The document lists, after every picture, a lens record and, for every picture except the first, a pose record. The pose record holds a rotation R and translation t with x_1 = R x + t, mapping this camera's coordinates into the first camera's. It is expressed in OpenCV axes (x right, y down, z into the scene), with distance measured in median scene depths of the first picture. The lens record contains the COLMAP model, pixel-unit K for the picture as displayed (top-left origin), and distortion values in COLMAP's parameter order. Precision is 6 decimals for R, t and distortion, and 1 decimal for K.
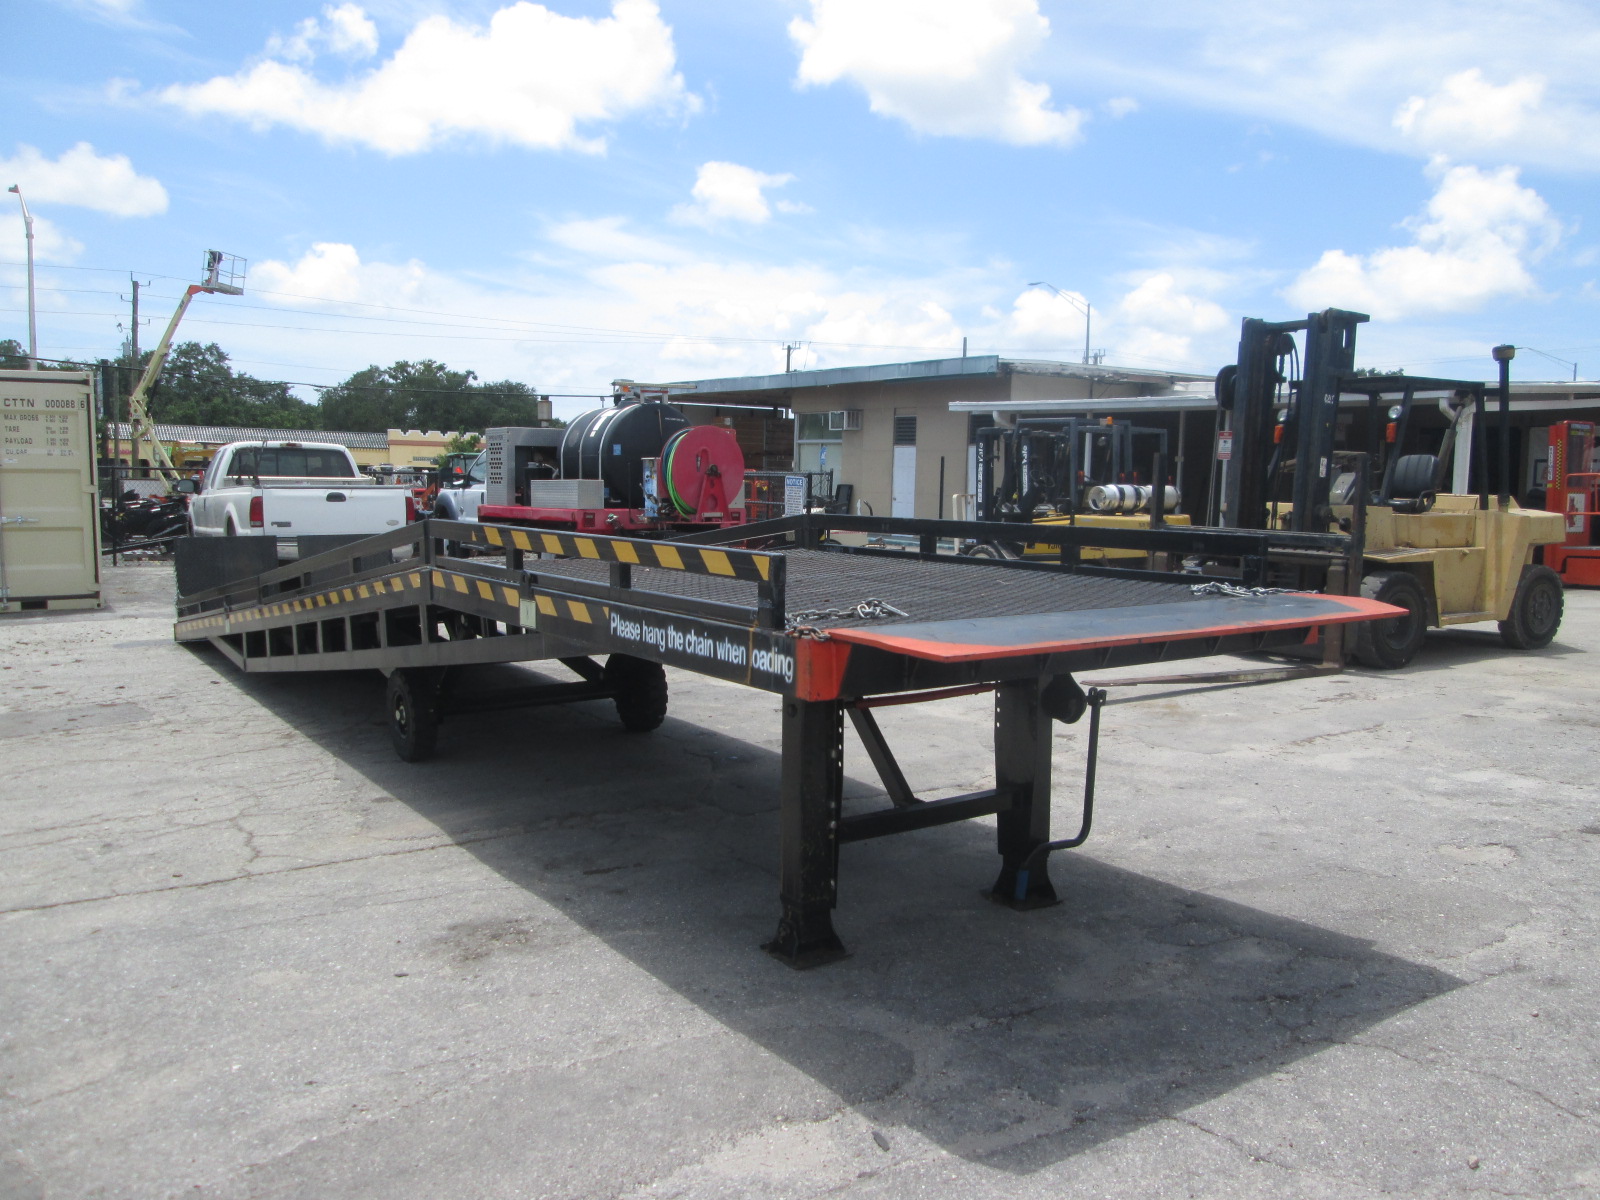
lens RADIAL K [[1310.6, 0, 799.7], [0, 1310.6, 570.4], [0, 0, 1]] dist [-0.047207, 0.014190]
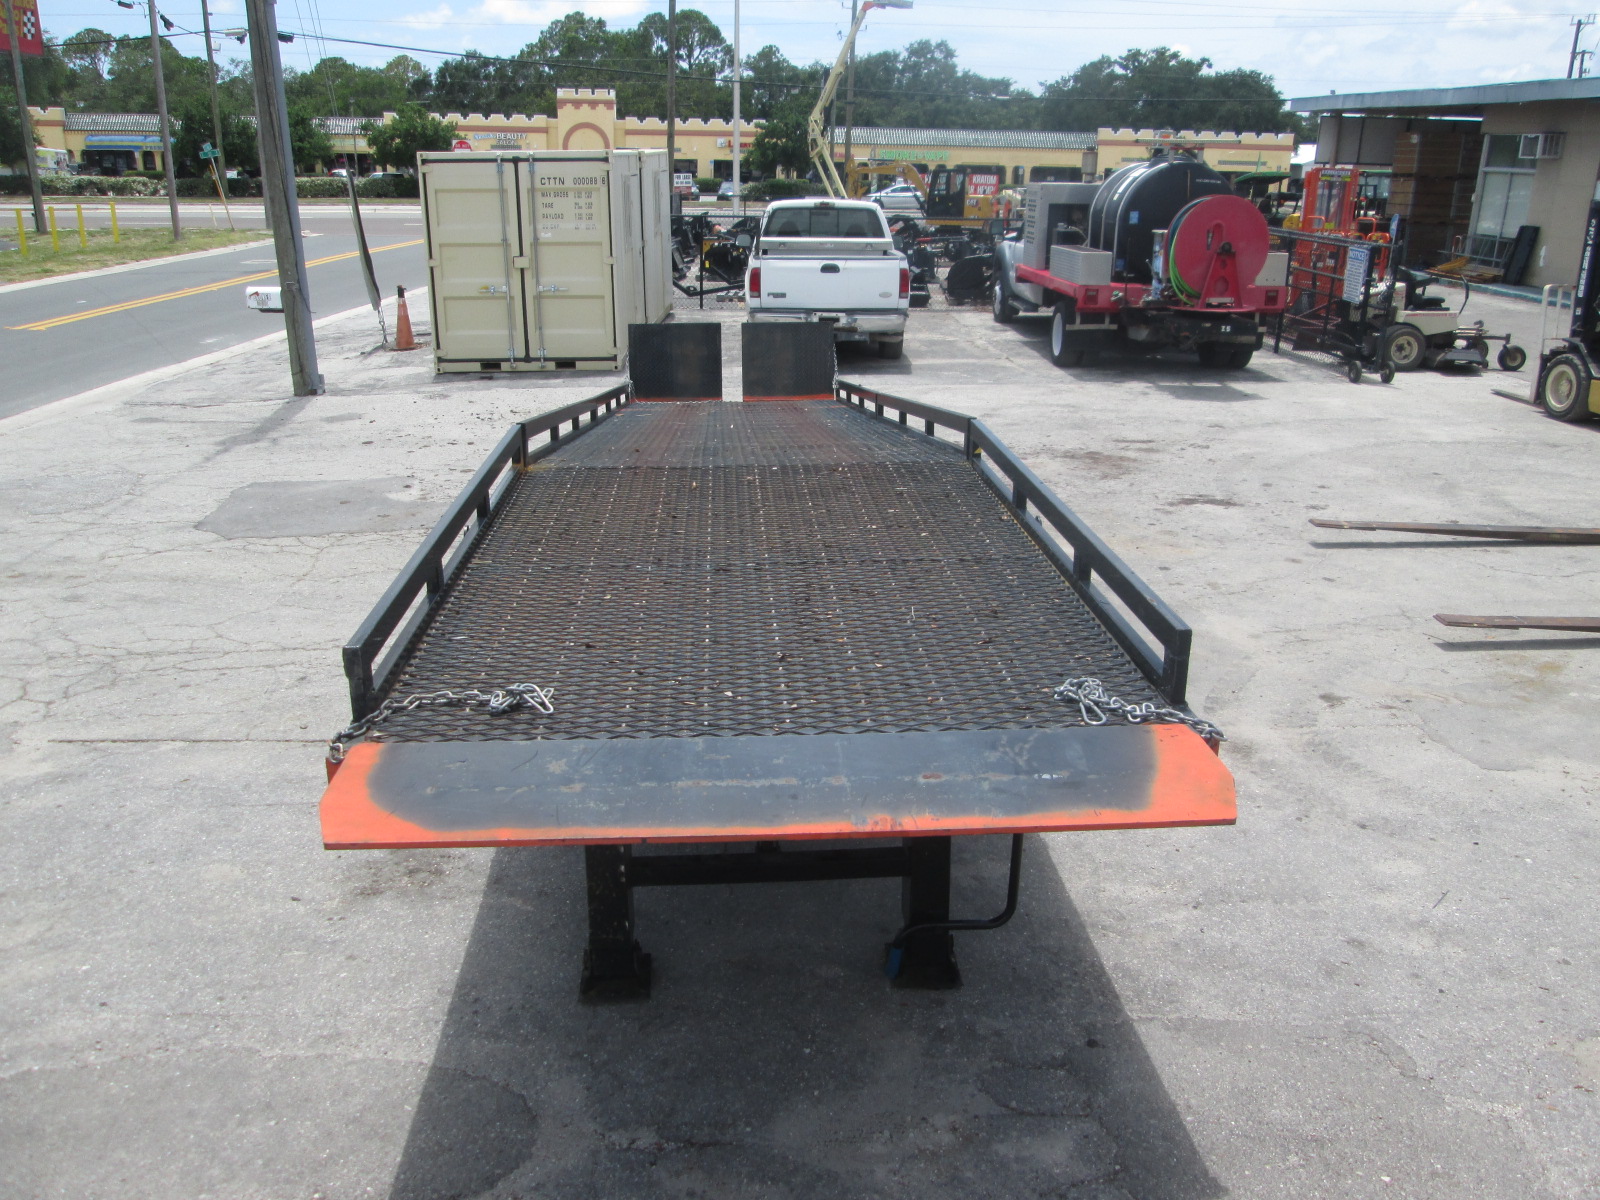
lens RADIAL K [[1312.3, 0, 797.7], [0, 1312.3, 576.0], [0, 0, 1]] dist [-0.050704, 0.005075]
pose [[0.861373, 0.147597, -0.486057, 0.145599], [-0.033643, 0.971332, 0.235335, -0.060412], [0.506858, -0.186359, 0.841645, 0.085348]]
